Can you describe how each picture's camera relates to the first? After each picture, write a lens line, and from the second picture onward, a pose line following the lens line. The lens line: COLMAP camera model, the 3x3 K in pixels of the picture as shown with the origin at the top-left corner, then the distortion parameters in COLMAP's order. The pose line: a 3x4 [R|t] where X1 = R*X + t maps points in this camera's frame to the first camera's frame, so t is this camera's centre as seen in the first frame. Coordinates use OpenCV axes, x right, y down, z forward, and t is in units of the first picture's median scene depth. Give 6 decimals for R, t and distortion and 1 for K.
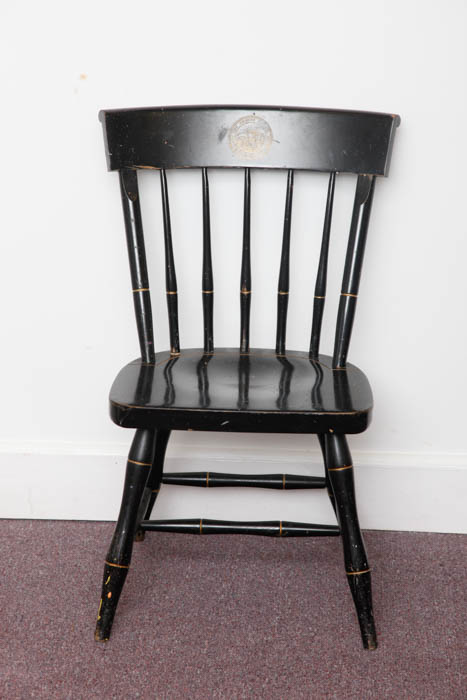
lens RADIAL K [[1805.6, 0, 233.5], [0, 1805.6, 350.0], [0, 0, 1]] dist [0.505871, -0.327566]
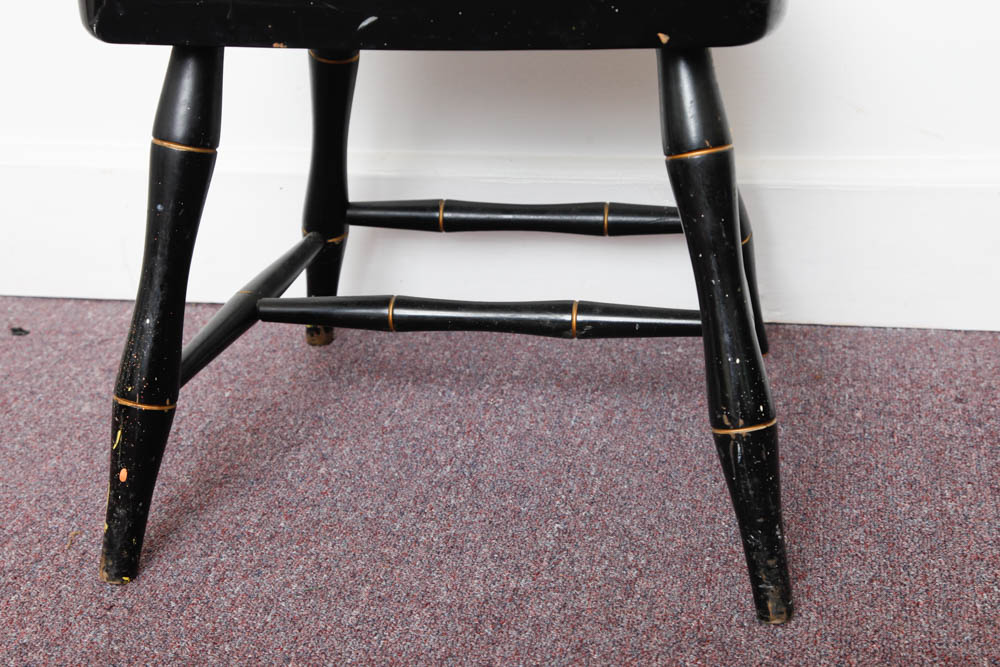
lens RADIAL K [[1567.9, 0, 500.0], [0, 1567.9, 333.5], [0, 0, 1]] dist [0.129626, 0.049237]
pose [[0.988979, 0.005299, -0.147960, 0.065185], [0.009100, 0.995294, 0.096473, 0.068562], [0.147775, -0.096756, 0.984277, 0.656924]]
